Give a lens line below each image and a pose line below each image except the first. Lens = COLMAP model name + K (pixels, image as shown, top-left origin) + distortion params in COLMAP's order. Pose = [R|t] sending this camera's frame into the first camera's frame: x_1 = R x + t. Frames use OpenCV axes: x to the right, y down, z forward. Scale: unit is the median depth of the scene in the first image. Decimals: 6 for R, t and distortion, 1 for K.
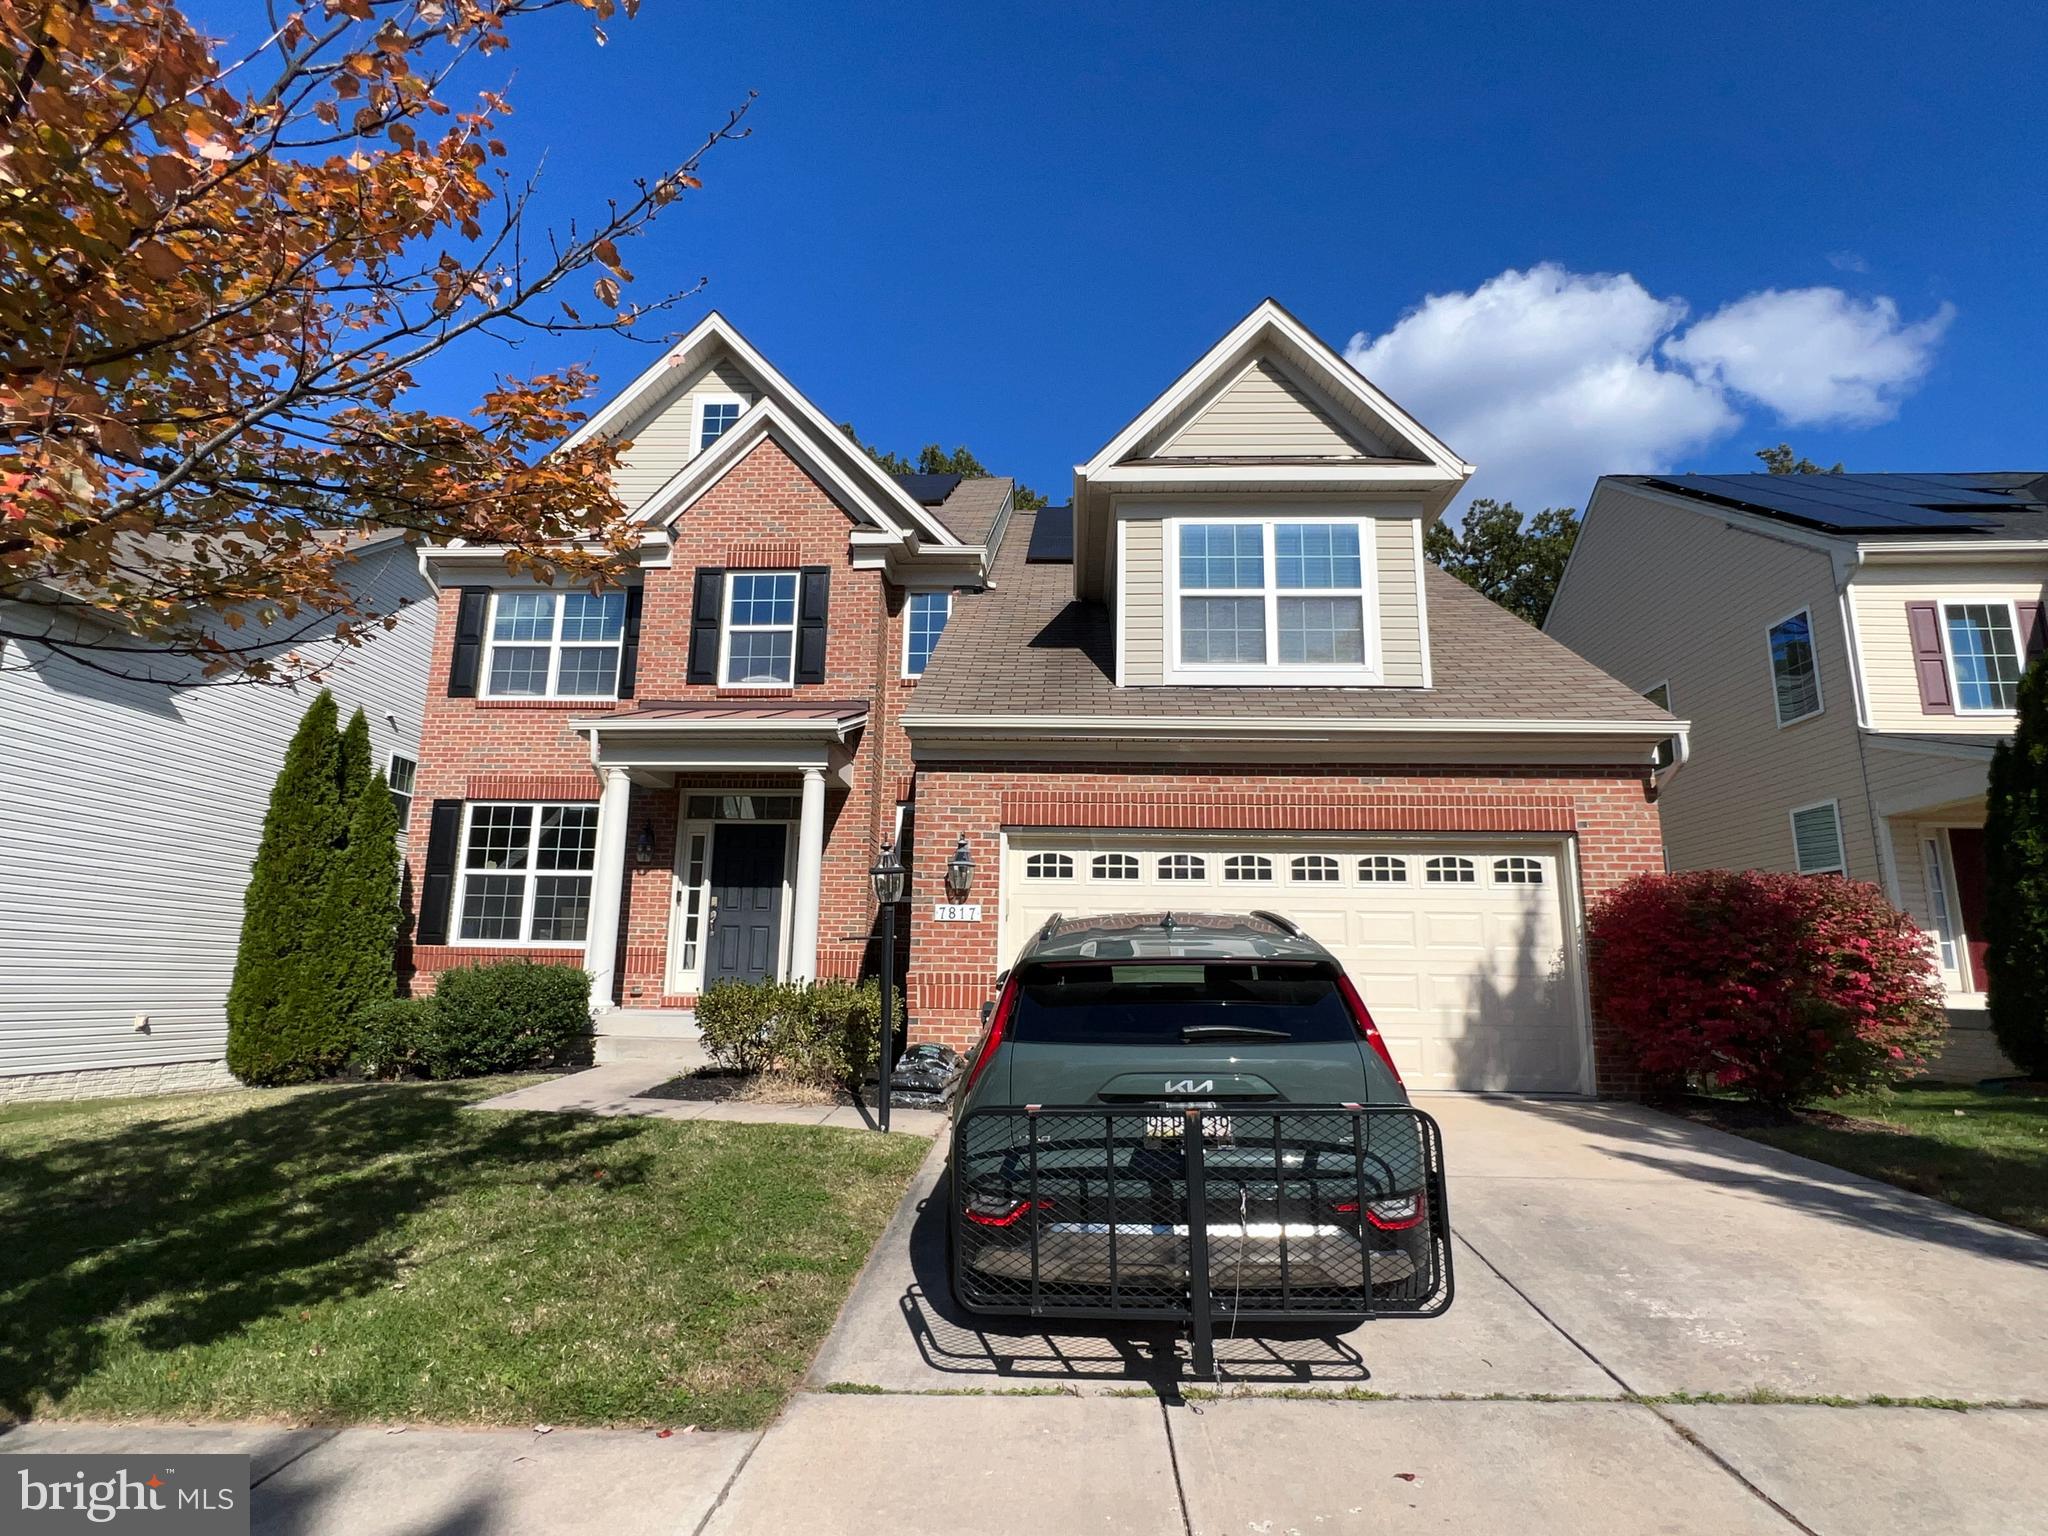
lens RADIAL K [[1069.6, 0, 1029.4], [0, 1069.6, 766.4], [0, 0, 1]] dist [-0.004493, 0.001385]
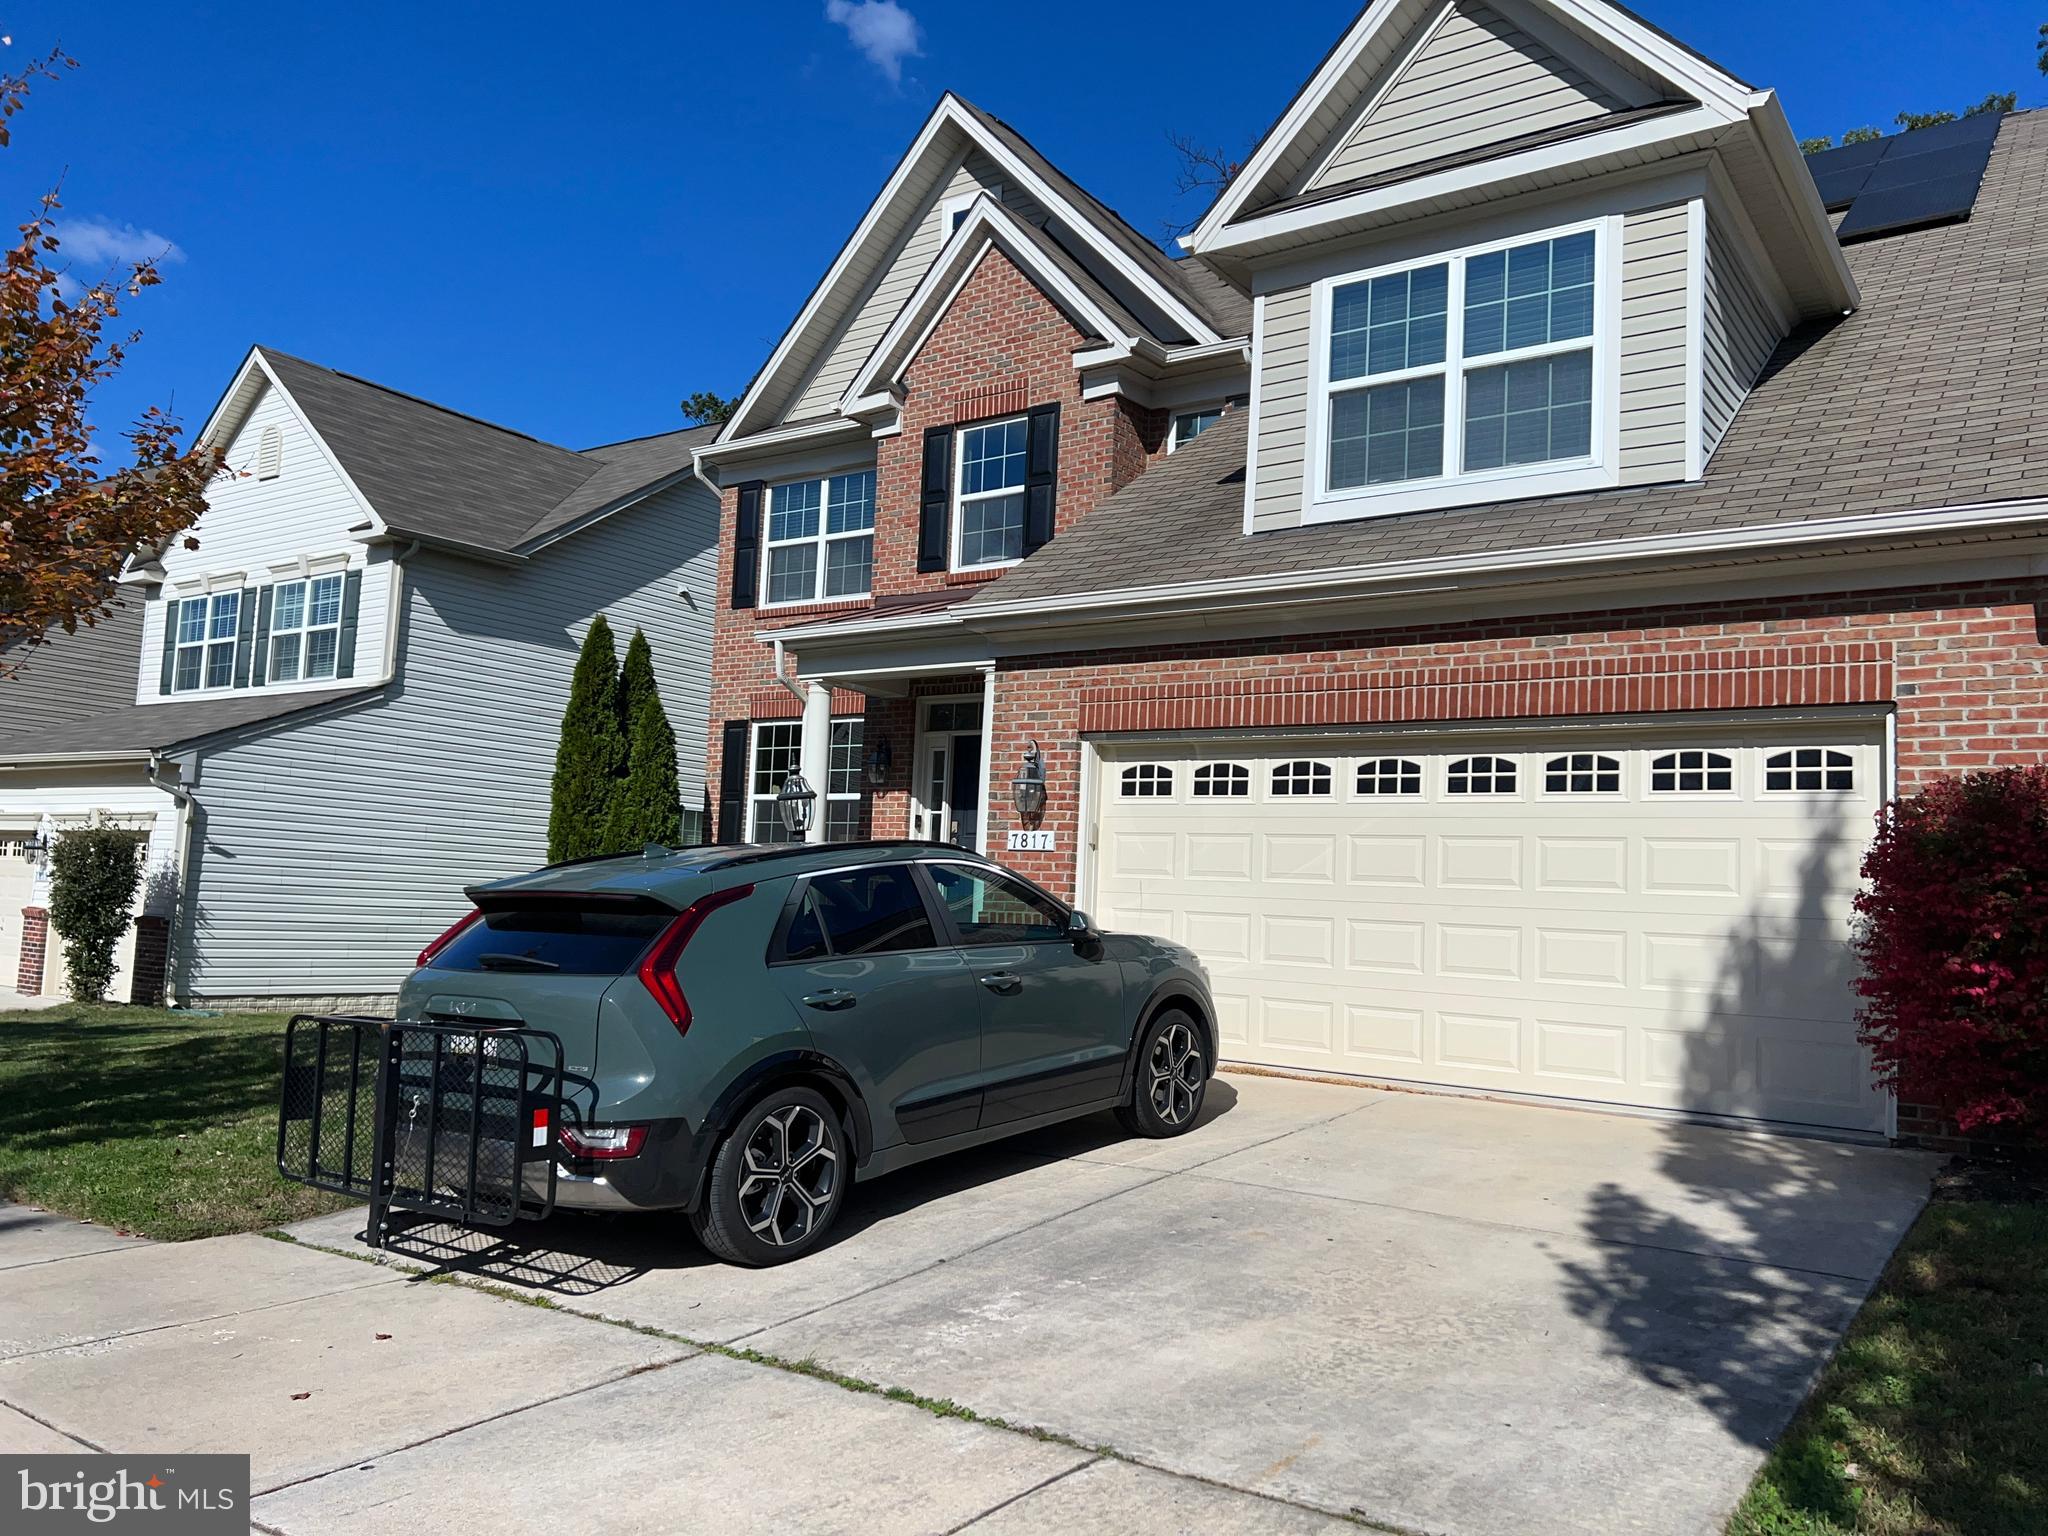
lens RADIAL K [[1546.2, 0, 1025.7], [0, 1546.2, 781.9], [0, 0, 1]] dist [0.045967, -0.029883]
pose [[0.836330, -0.024052, -0.547699, 0.537373], [0.079279, 0.993842, 0.077413, -0.000342], [0.542465, -0.108163, 0.833086, 0.012077]]
